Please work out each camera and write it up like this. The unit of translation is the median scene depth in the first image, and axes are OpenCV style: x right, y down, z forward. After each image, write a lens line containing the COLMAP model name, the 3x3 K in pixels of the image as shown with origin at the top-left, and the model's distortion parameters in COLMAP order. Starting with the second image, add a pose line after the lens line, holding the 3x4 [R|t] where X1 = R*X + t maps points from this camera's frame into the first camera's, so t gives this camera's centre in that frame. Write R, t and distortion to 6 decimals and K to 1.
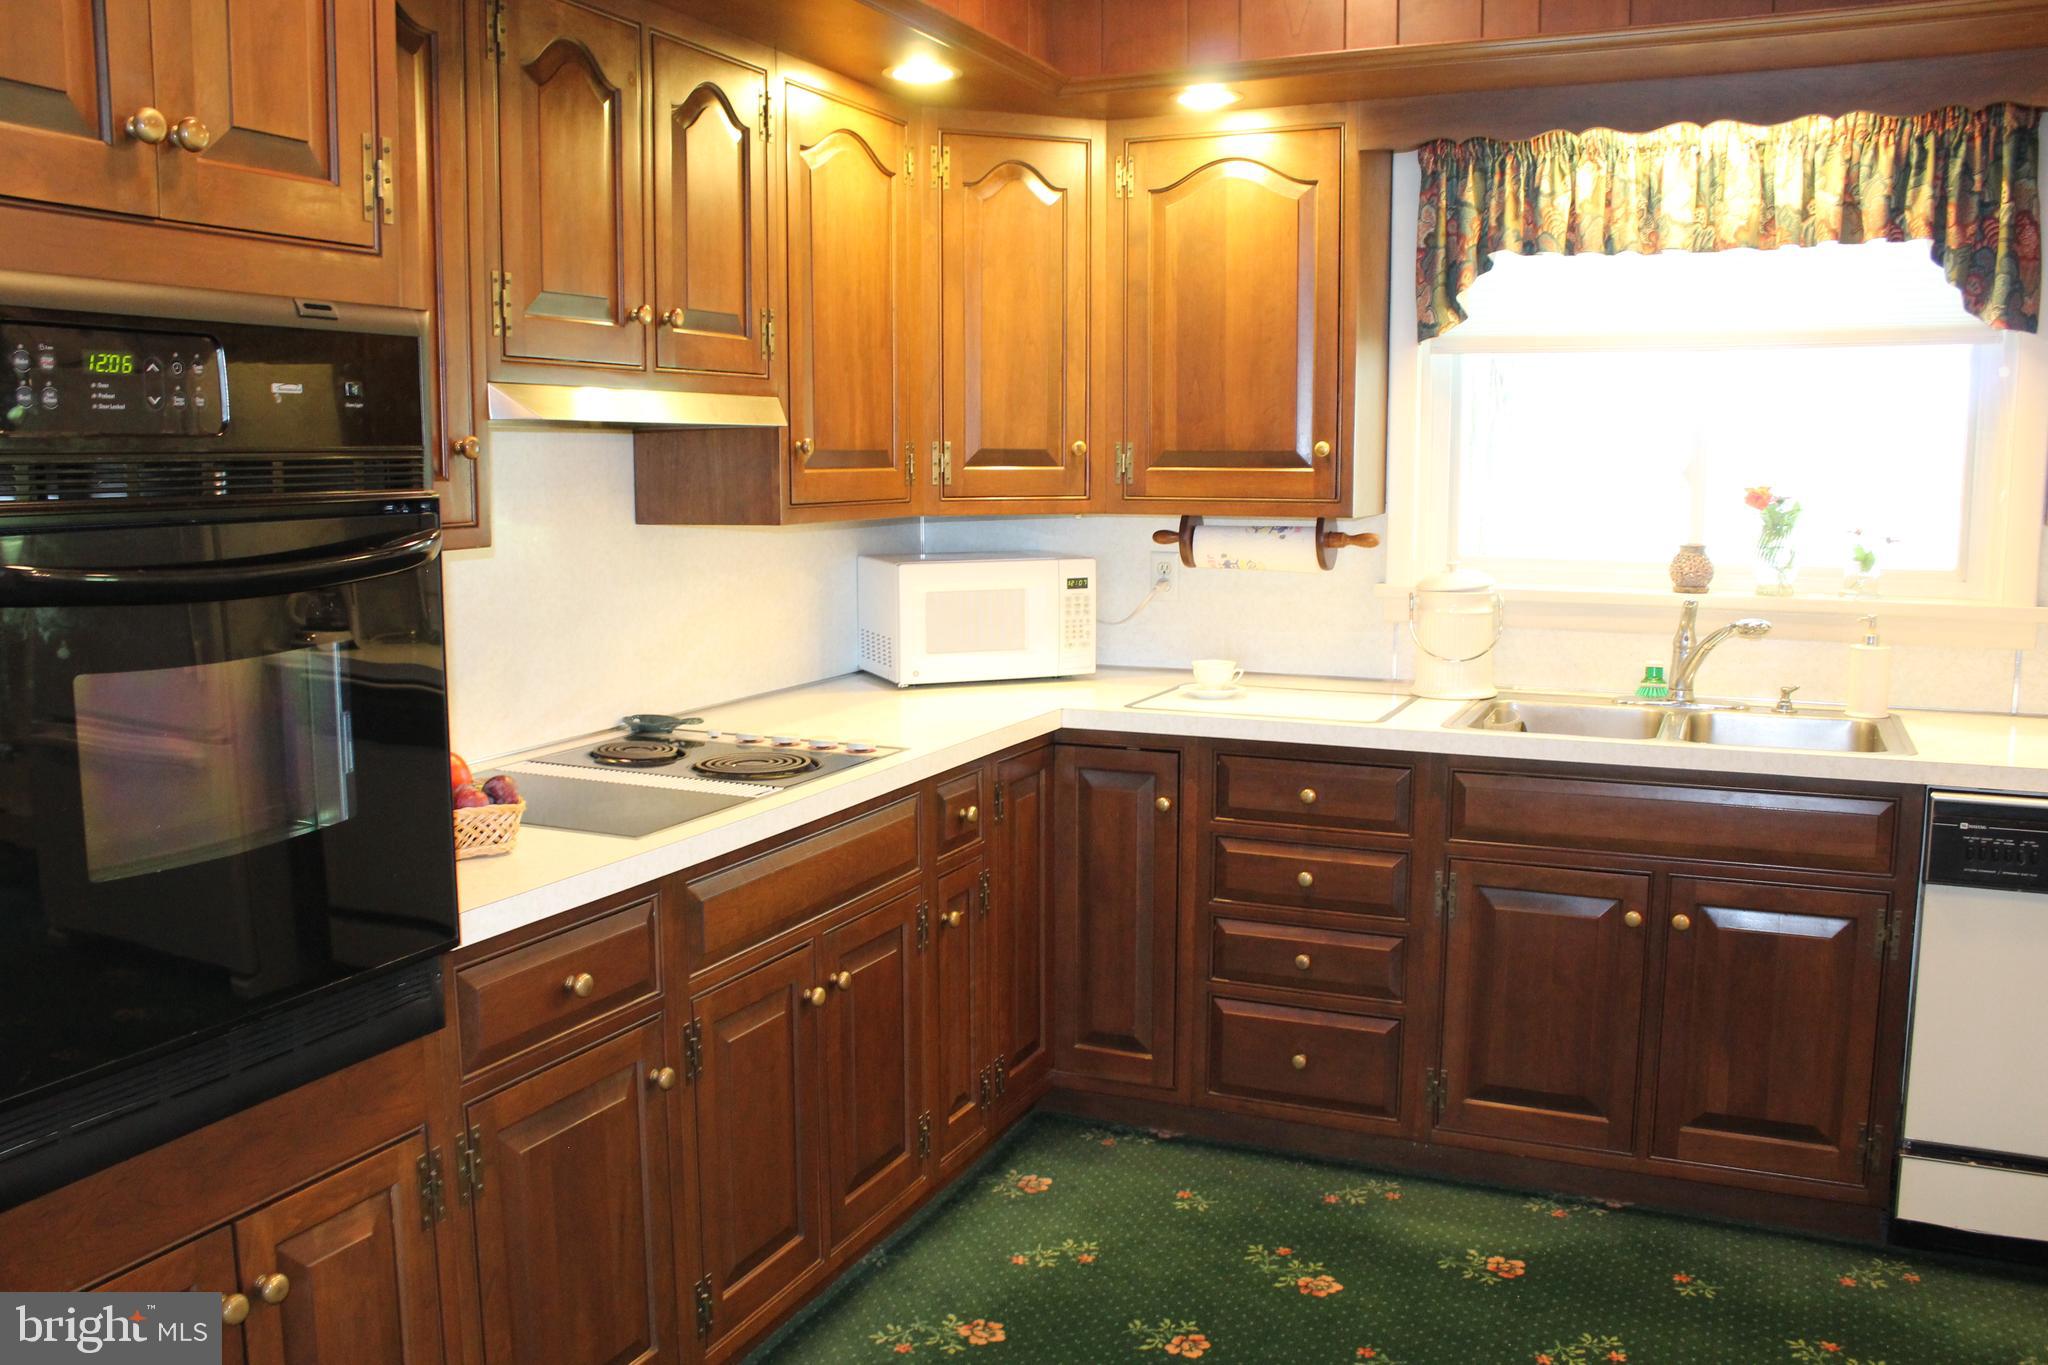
lens RADIAL K [[1713.3, 0, 978.8], [0, 1713.3, 701.3], [0, 0, 1]] dist [-0.166001, 0.144556]
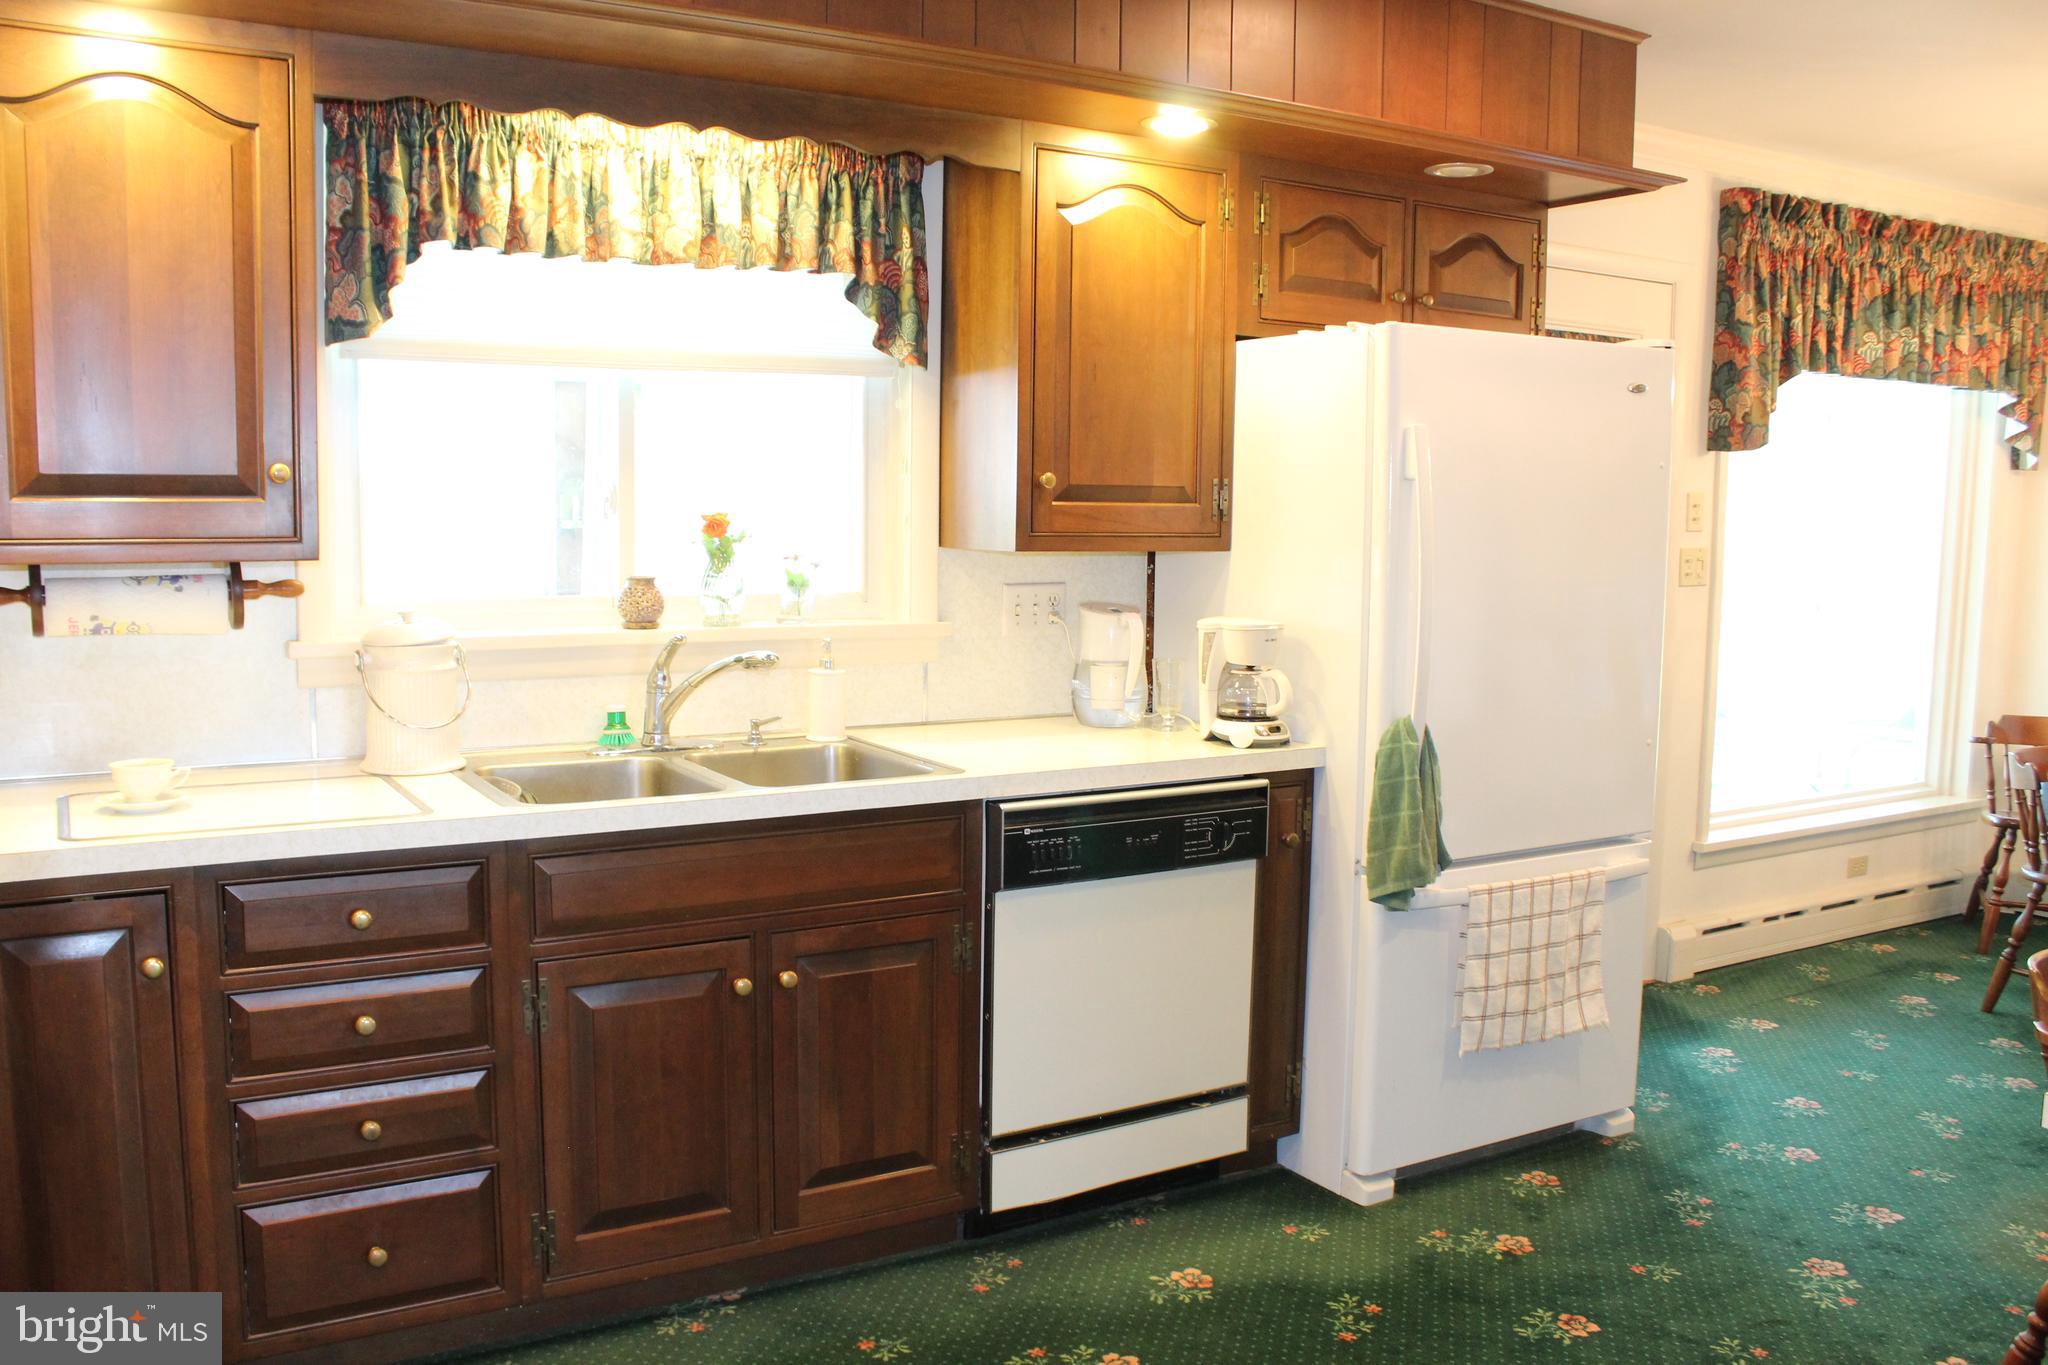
lens RADIAL K [[1713.3, 0, 1015.8], [0, 1713.3, 699.6], [0, 0, 1]] dist [-0.166001, 0.144556]
pose [[0.566202, -0.085611, 0.819809, -0.245711], [0.101884, 0.994233, 0.033459, -0.037789], [-0.817946, 0.064580, 0.571659, 0.303502]]
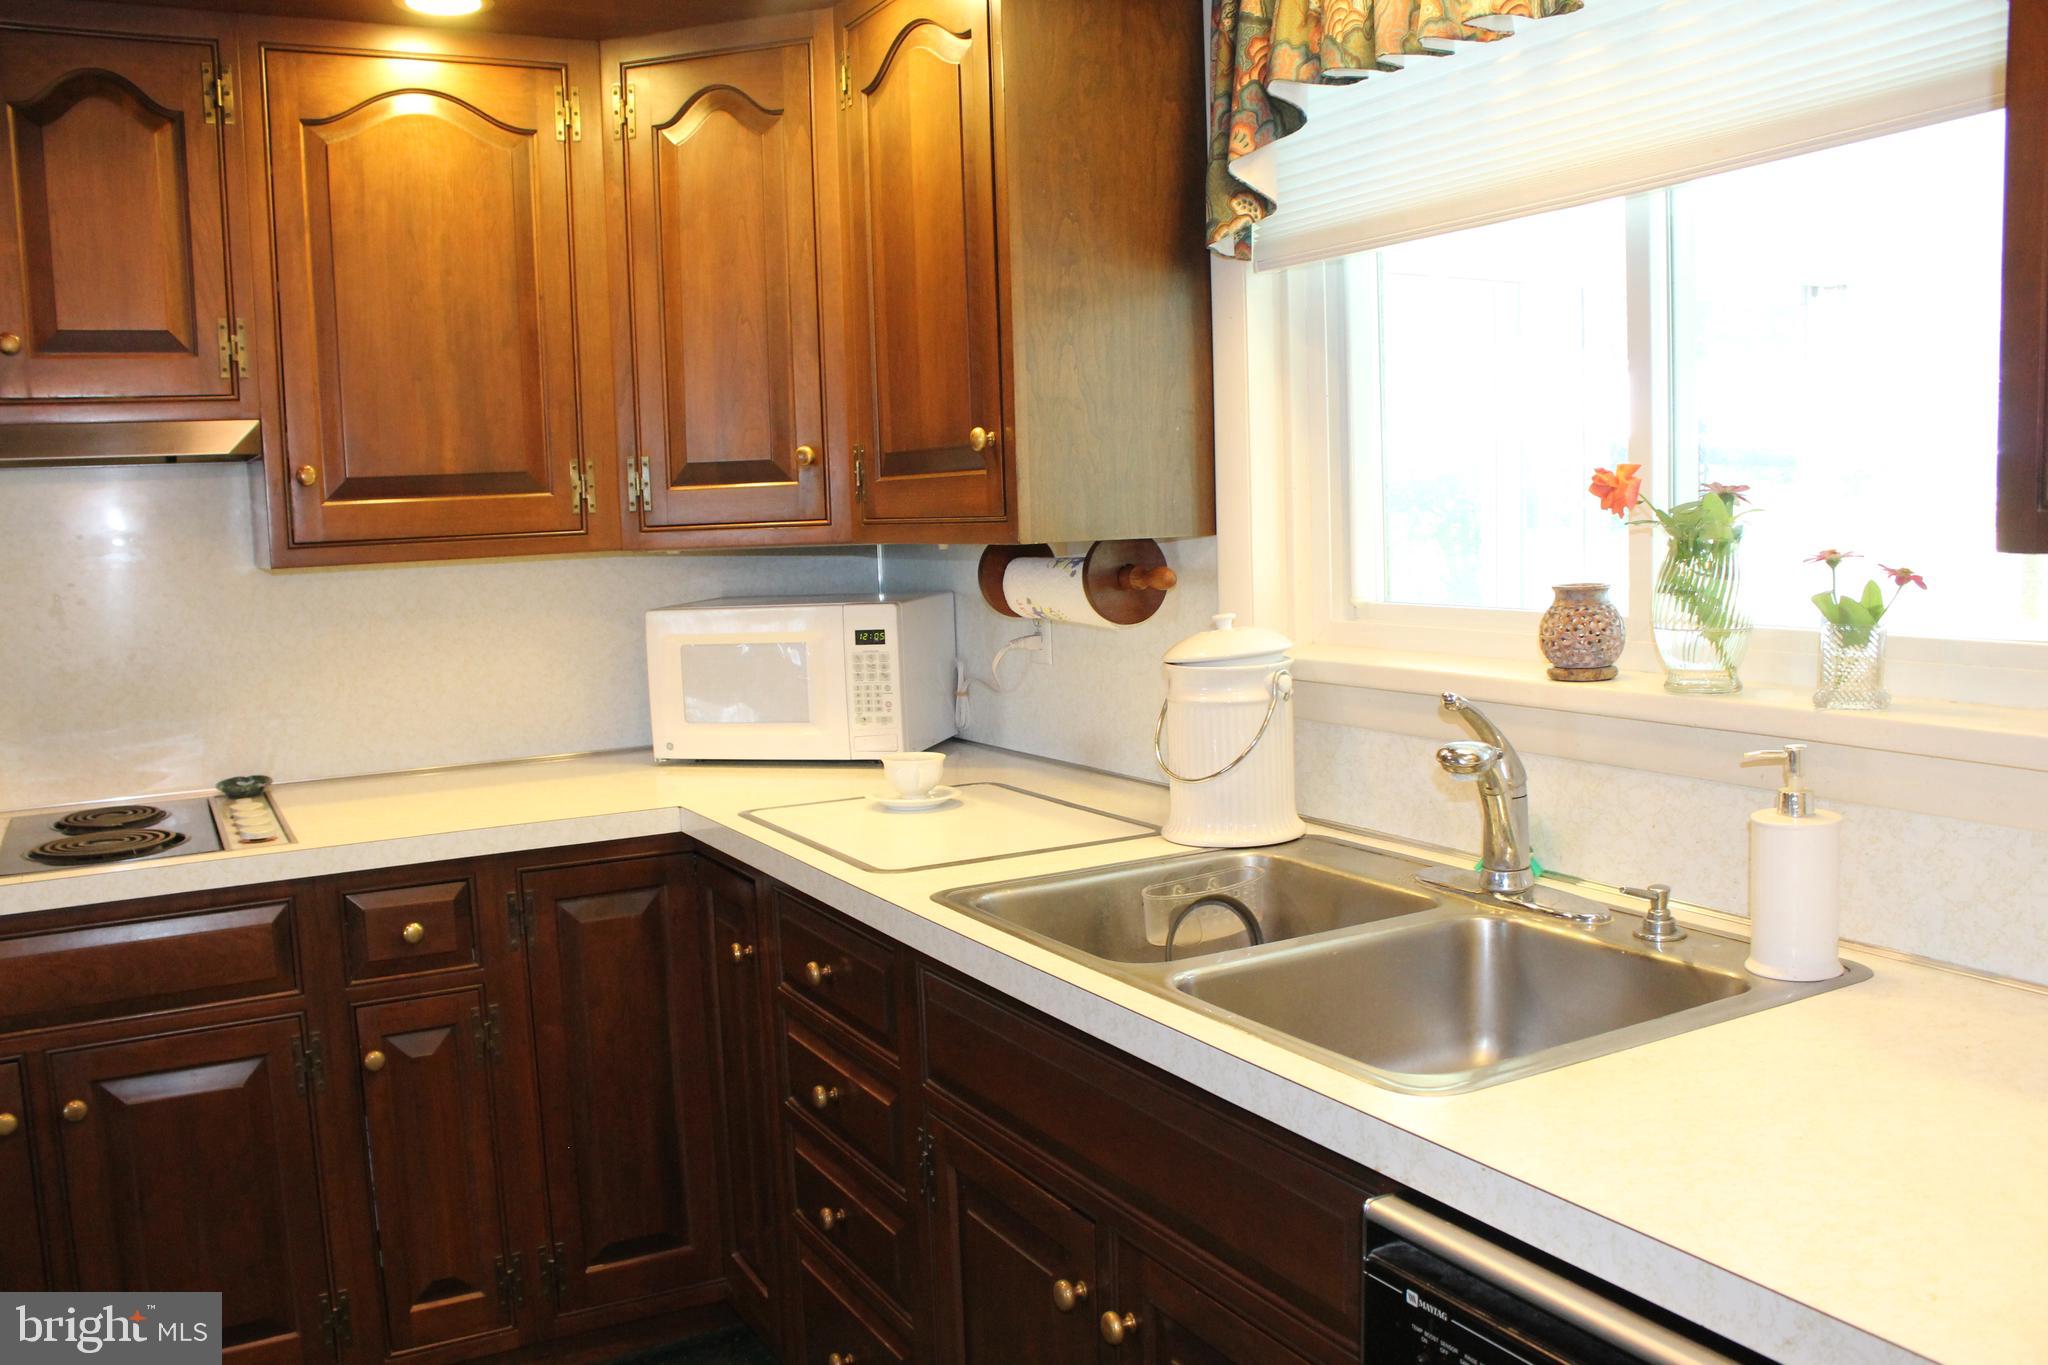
lens RADIAL K [[1713.3, 0, 1014.1], [0, 1713.3, 688.9], [0, 0, 1]] dist [-0.166001, 0.144556]
pose [[0.799771, 0.039804, -0.598984, 0.621924], [-0.051247, 0.998684, -0.002061, -0.054363], [0.598114, 0.032345, 0.800758, 0.501510]]
